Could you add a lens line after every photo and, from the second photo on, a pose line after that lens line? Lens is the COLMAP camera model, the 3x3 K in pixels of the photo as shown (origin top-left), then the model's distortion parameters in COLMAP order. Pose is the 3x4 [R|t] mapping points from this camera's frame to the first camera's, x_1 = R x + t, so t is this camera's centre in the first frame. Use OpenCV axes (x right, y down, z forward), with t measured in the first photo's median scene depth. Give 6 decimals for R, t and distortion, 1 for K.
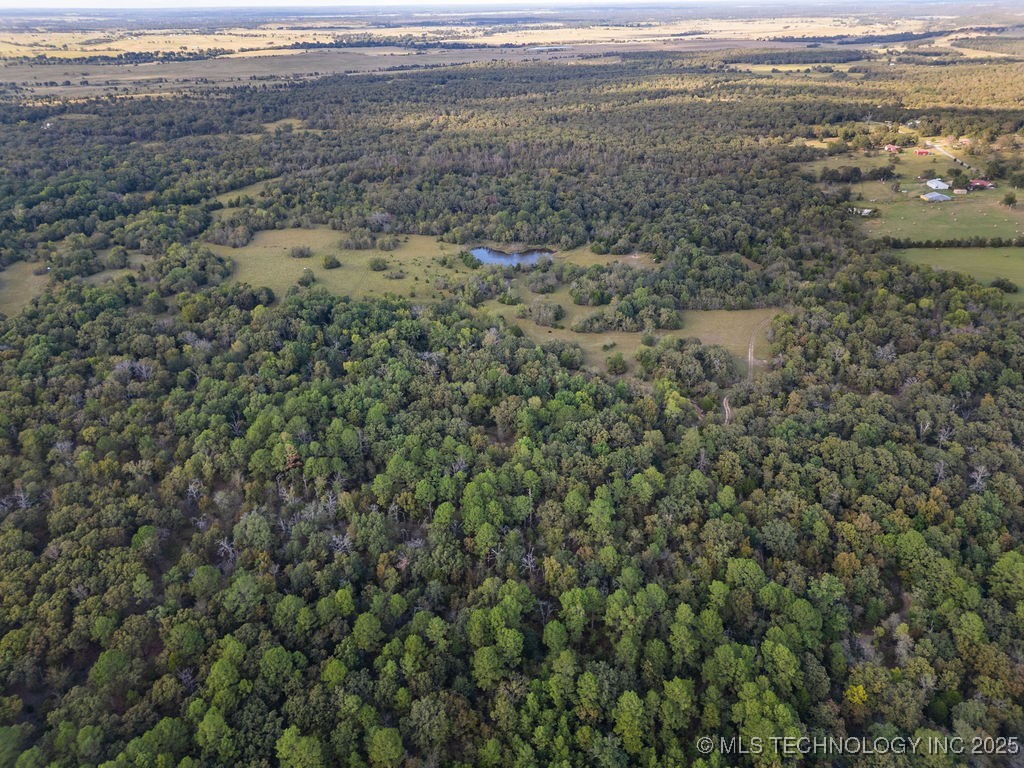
lens RADIAL K [[711.7, 0, 510.5], [0, 711.7, 384.5], [0, 0, 1]] dist [0.073441, -0.071384]
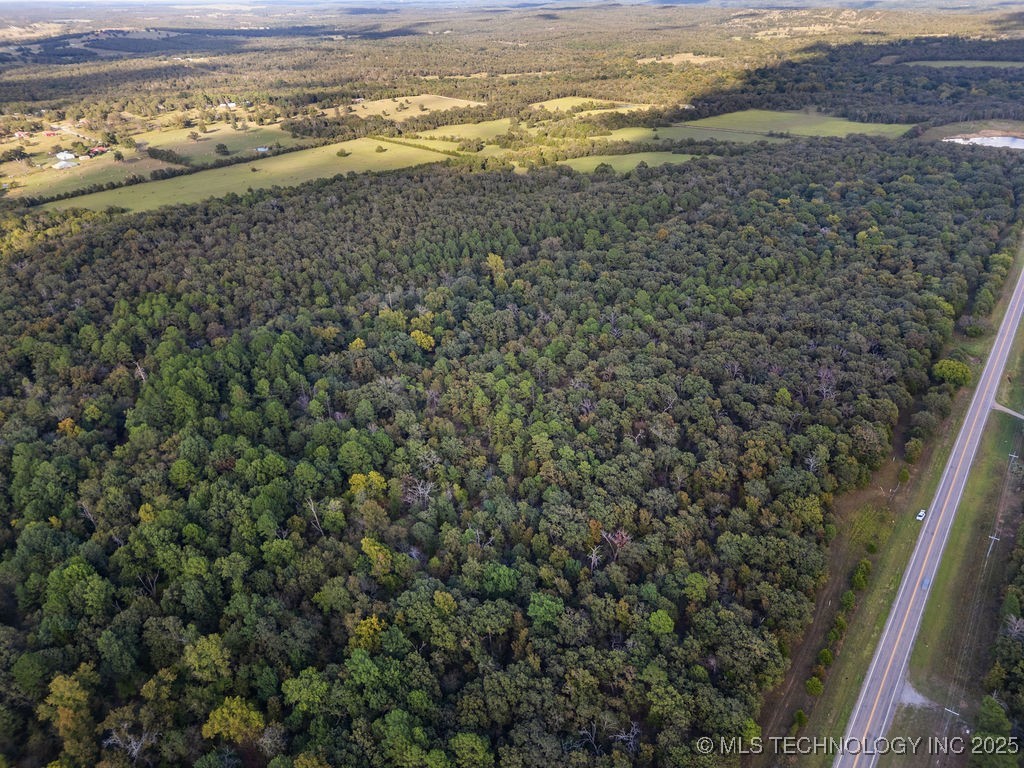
lens RADIAL K [[711.7, 0, 510.5], [0, 711.7, 384.5], [0, 0, 1]] dist [0.073441, -0.071384]
pose [[0.575481, -0.388192, 0.719811, -0.007081], [0.391705, 0.903474, 0.174077, 0.170520], [-0.717906, 0.181775, 0.671989, -0.319576]]
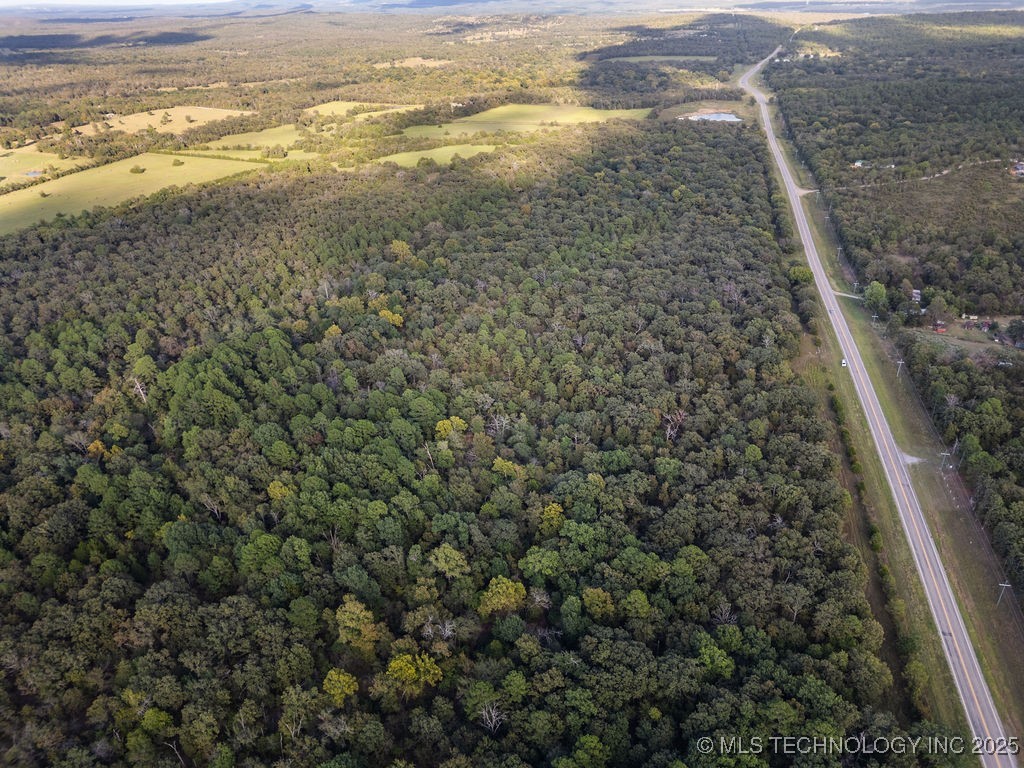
lens RADIAL K [[711.7, 0, 510.5], [0, 711.7, 384.5], [0, 0, 1]] dist [0.073441, -0.071384]
pose [[0.221612, -0.458869, 0.860423, -0.170724], [0.475190, 0.821324, 0.315627, 0.105413], [-0.851518, 0.338918, 0.400066, -0.192681]]
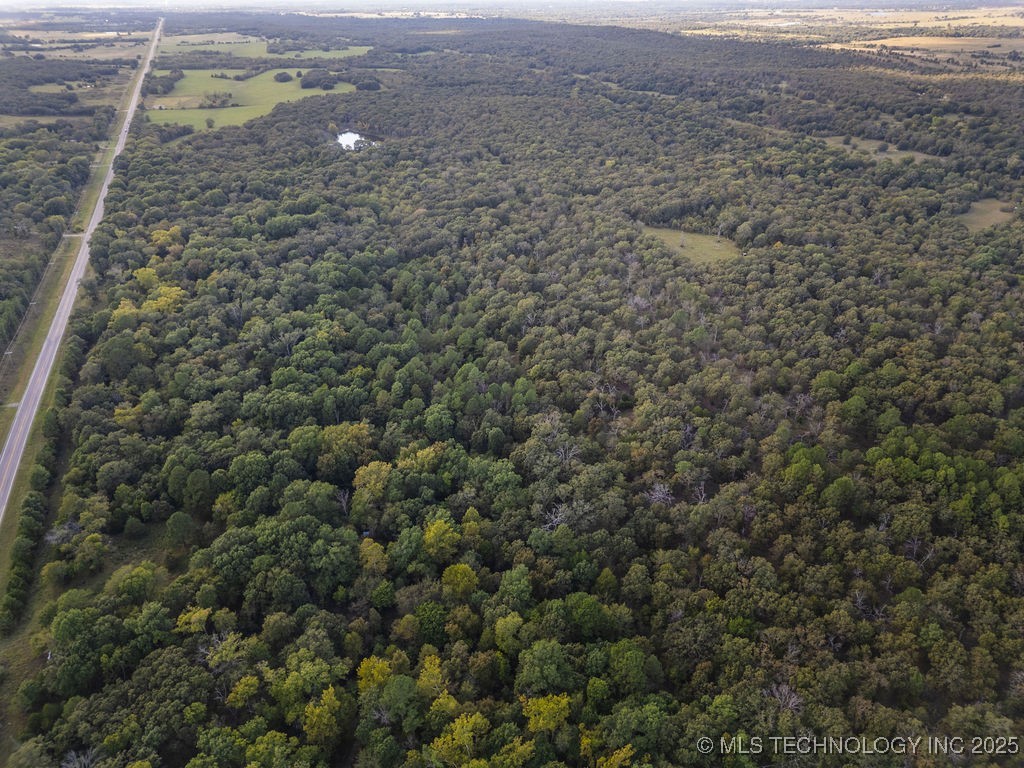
lens RADIAL K [[711.7, 0, 510.5], [0, 711.7, 384.5], [0, 0, 1]] dist [0.073441, -0.071384]
pose [[0.404740, 0.448588, -0.796840, 0.071456], [-0.425448, 0.863723, 0.270142, 0.095359], [0.809431, 0.229677, 0.540435, -0.179781]]
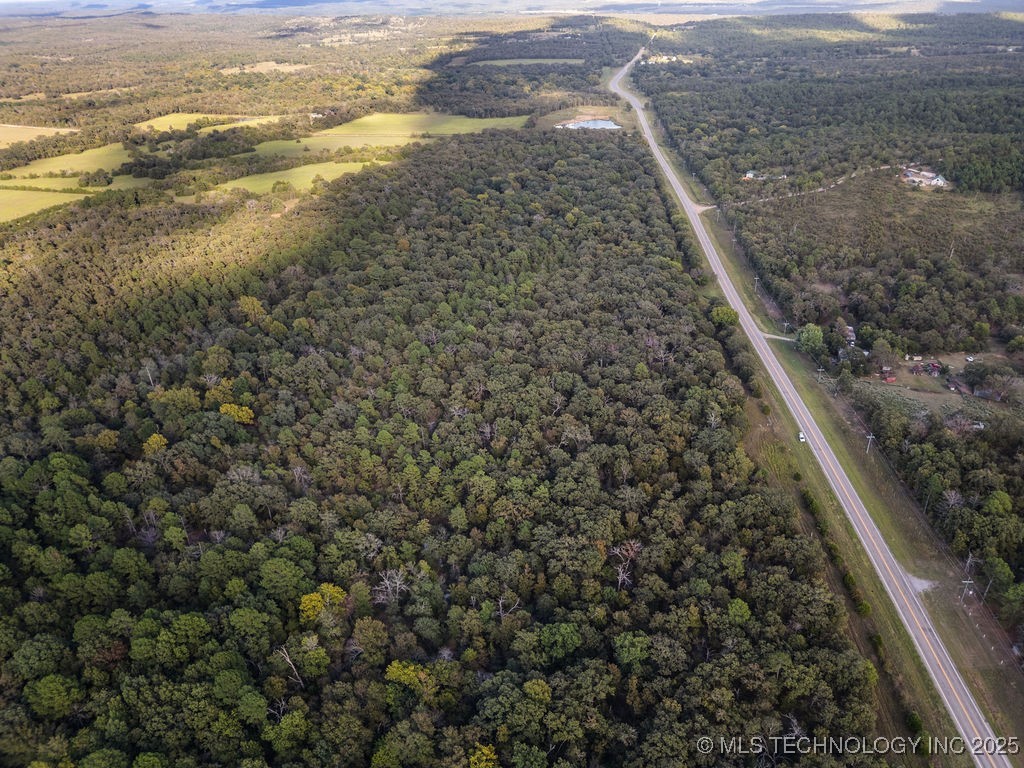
lens RADIAL K [[711.7, 0, 510.5], [0, 711.7, 384.5], [0, 0, 1]] dist [0.073441, -0.071384]
pose [[0.051618, -0.469184, 0.881591, -0.022803], [0.486044, 0.782965, 0.388236, 0.090609], [-0.872409, 0.408452, 0.268459, -0.168104]]
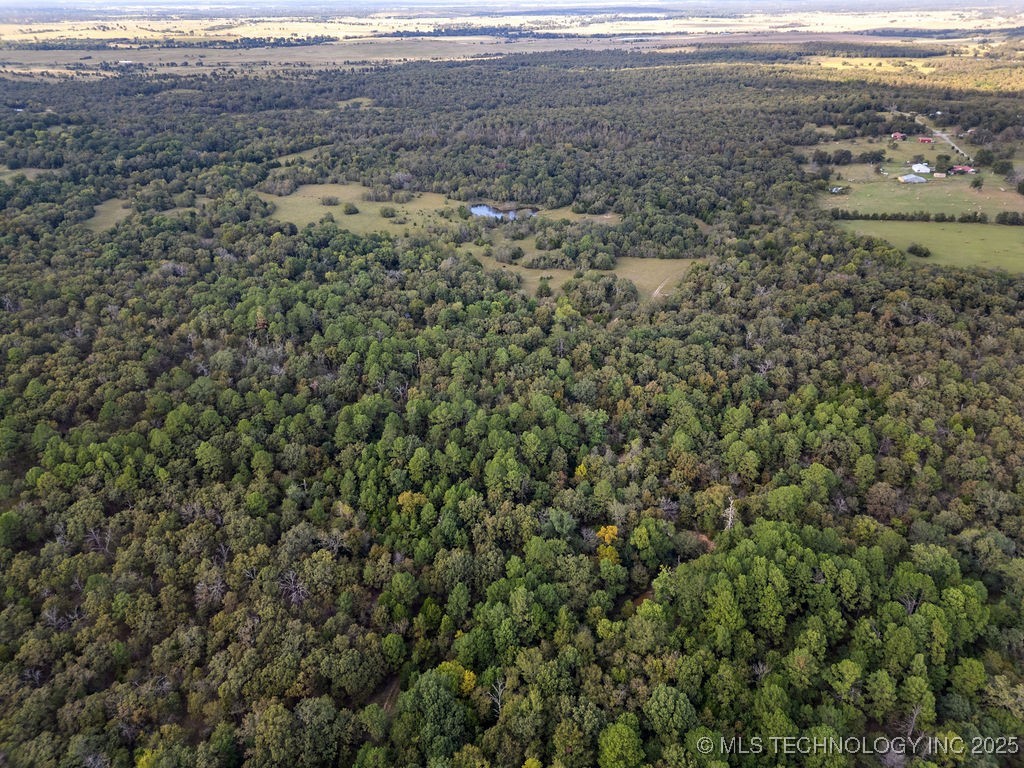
lens RADIAL K [[711.7, 0, 510.5], [0, 711.7, 384.5], [0, 0, 1]] dist [0.073441, -0.071384]
pose [[0.990299, 0.071497, -0.119144, 0.157881], [-0.070294, 0.997424, 0.014273, 0.076605], [0.119858, -0.005760, 0.992774, -0.147923]]
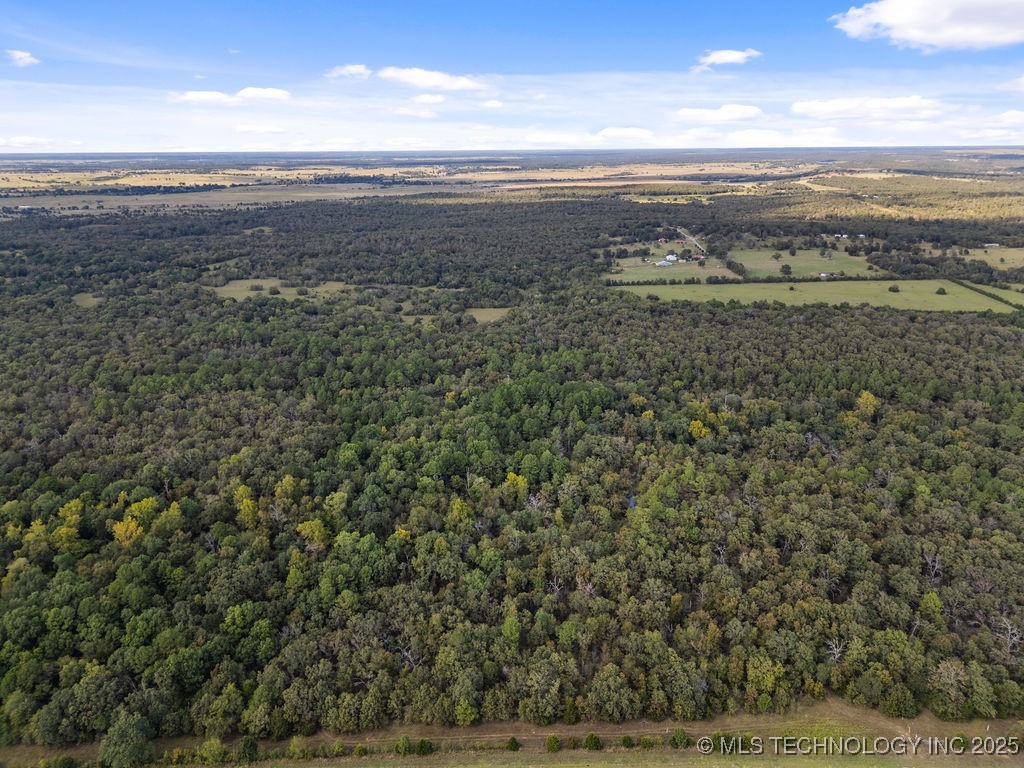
lens RADIAL K [[711.7, 0, 510.5], [0, 711.7, 384.5], [0, 0, 1]] dist [0.073441, -0.071384]
pose [[0.999591, -0.005683, 0.028026, 0.216974], [0.010335, 0.985603, -0.168758, 0.286326], [-0.026663, 0.168979, 0.985259, -0.537570]]
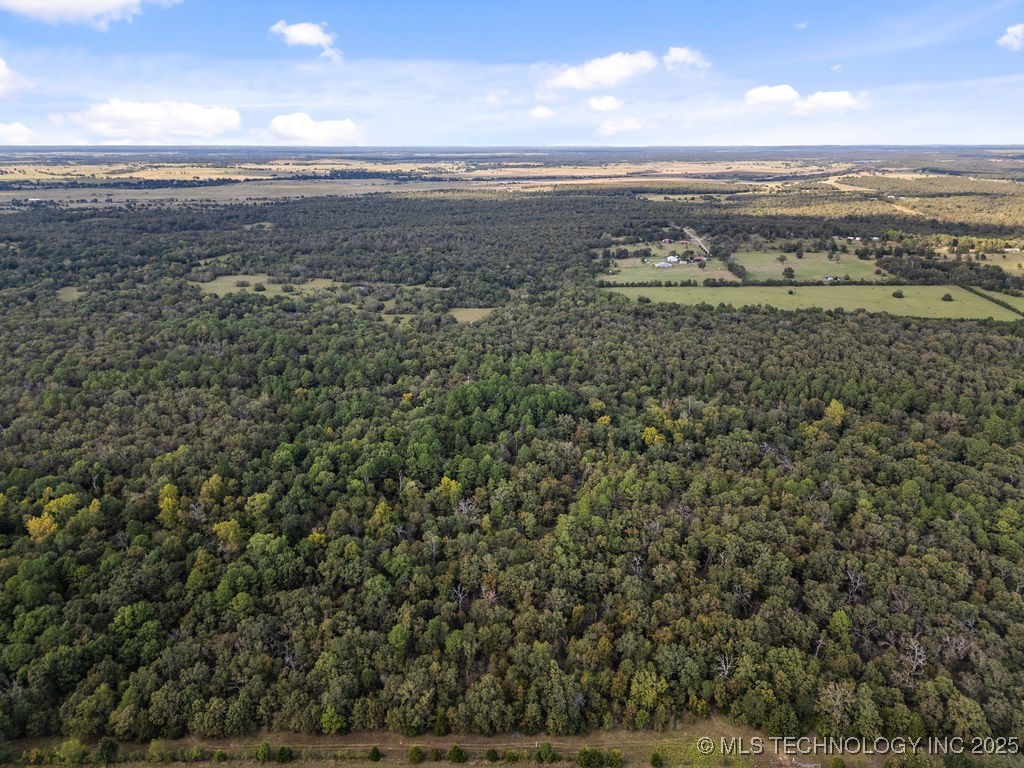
lens RADIAL K [[731.0, 0, 510.2], [0, 731.0, 386.2], [0, 0, 1]] dist [0.081463, -0.083738]
pose [[0.999913, 0.012673, -0.003680, 0.287632], [-0.013113, 0.985413, -0.169672, 0.286306], [0.001476, 0.169706, 0.985494, -0.539344]]
